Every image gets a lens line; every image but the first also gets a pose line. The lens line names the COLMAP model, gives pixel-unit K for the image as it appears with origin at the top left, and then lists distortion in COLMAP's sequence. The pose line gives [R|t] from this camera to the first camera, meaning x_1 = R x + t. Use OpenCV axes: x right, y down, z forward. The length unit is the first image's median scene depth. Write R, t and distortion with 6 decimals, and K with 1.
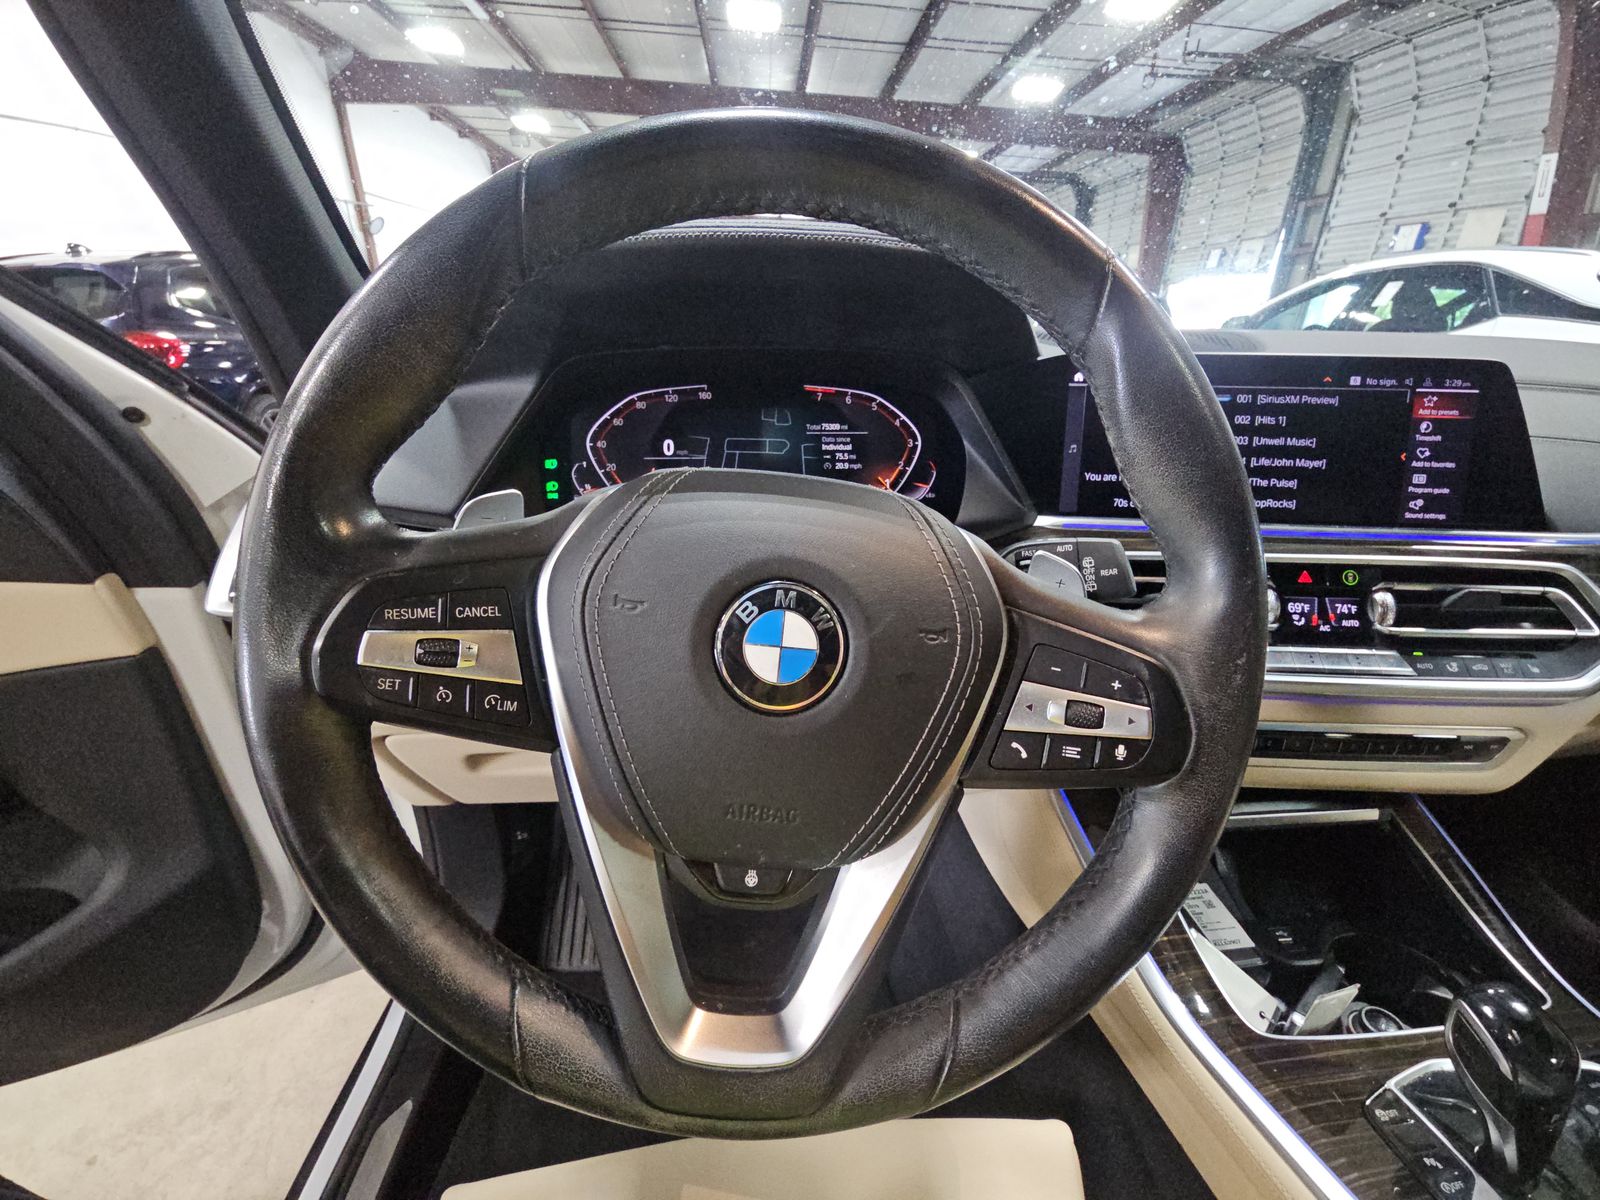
lens RADIAL K [[642.3, 0, 802.6], [0, 642.3, 605.2], [0, 0, 1]] dist [0.000904, -0.000048]
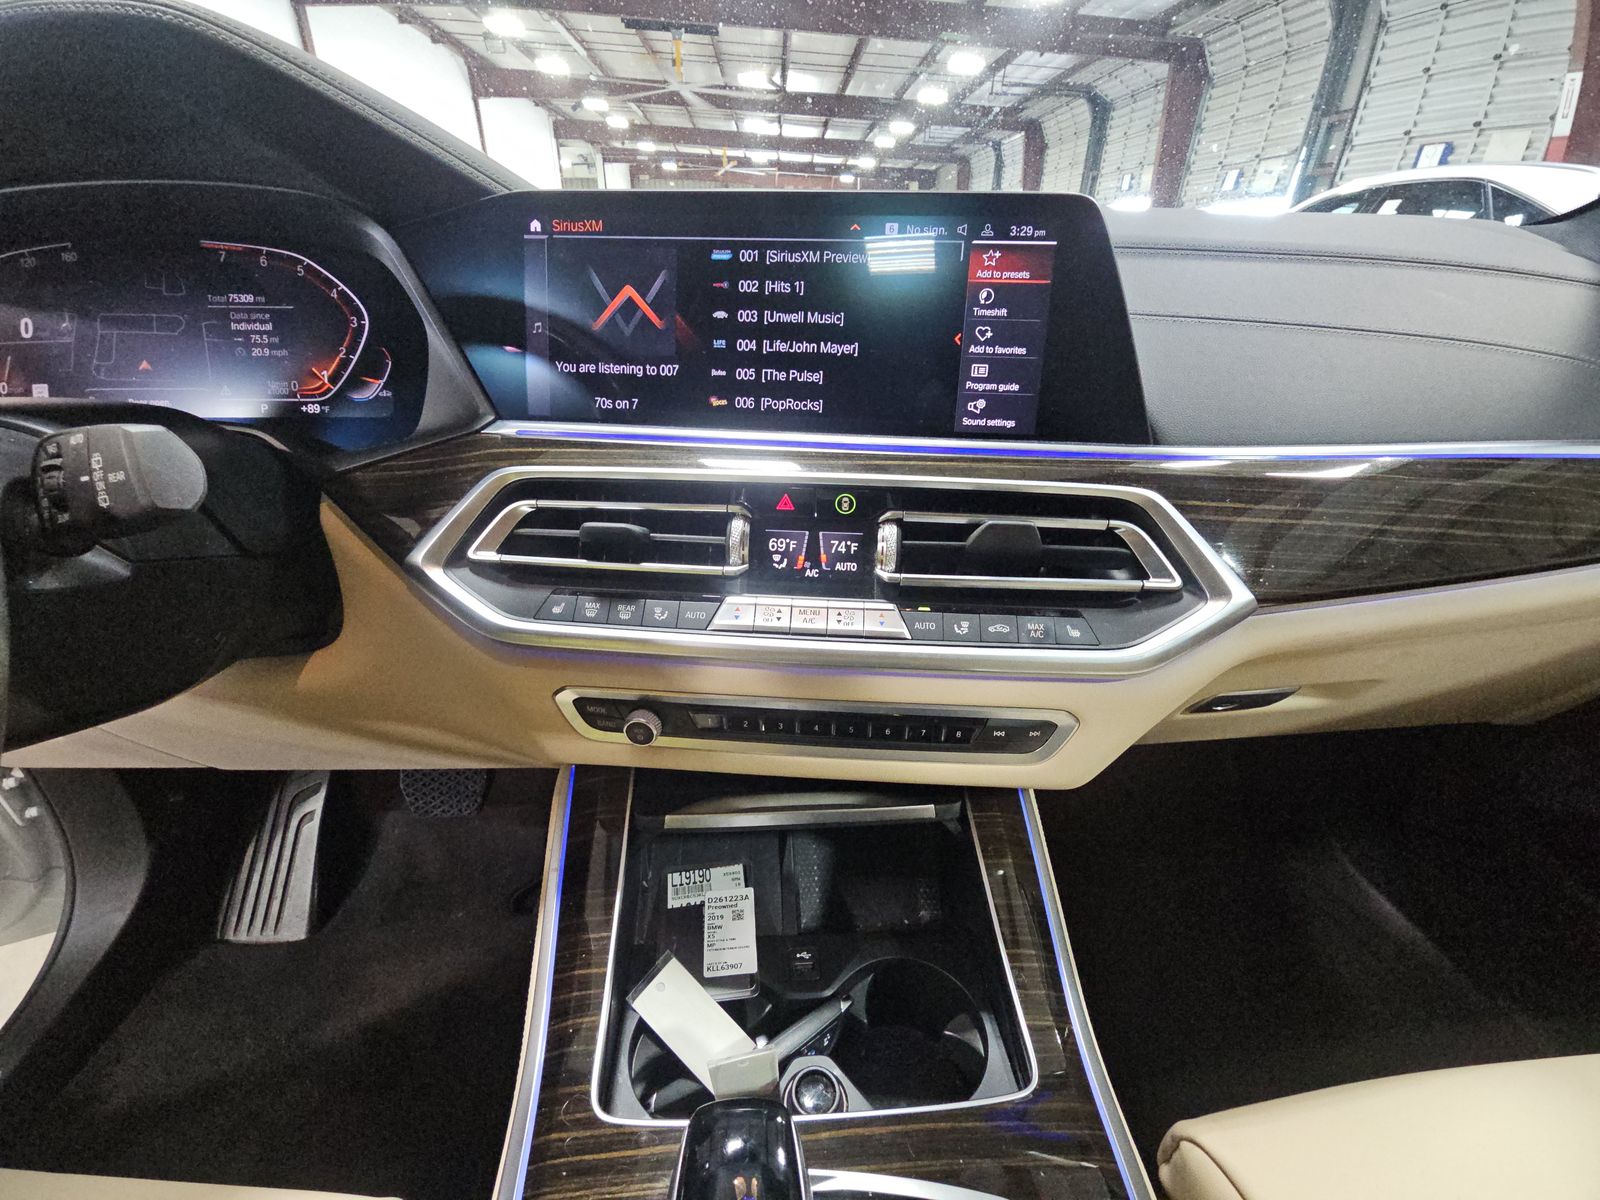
lens RADIAL K [[643.1, 0, 792.9], [0, 643.1, 599.8], [0, 0, 1]] dist [0.012303, -0.010227]
pose [[0.999883, 0.010975, -0.010685, 0.700430], [-0.010070, 0.996631, 0.081401, 0.005675], [0.011542, -0.081284, 0.996624, 0.227151]]
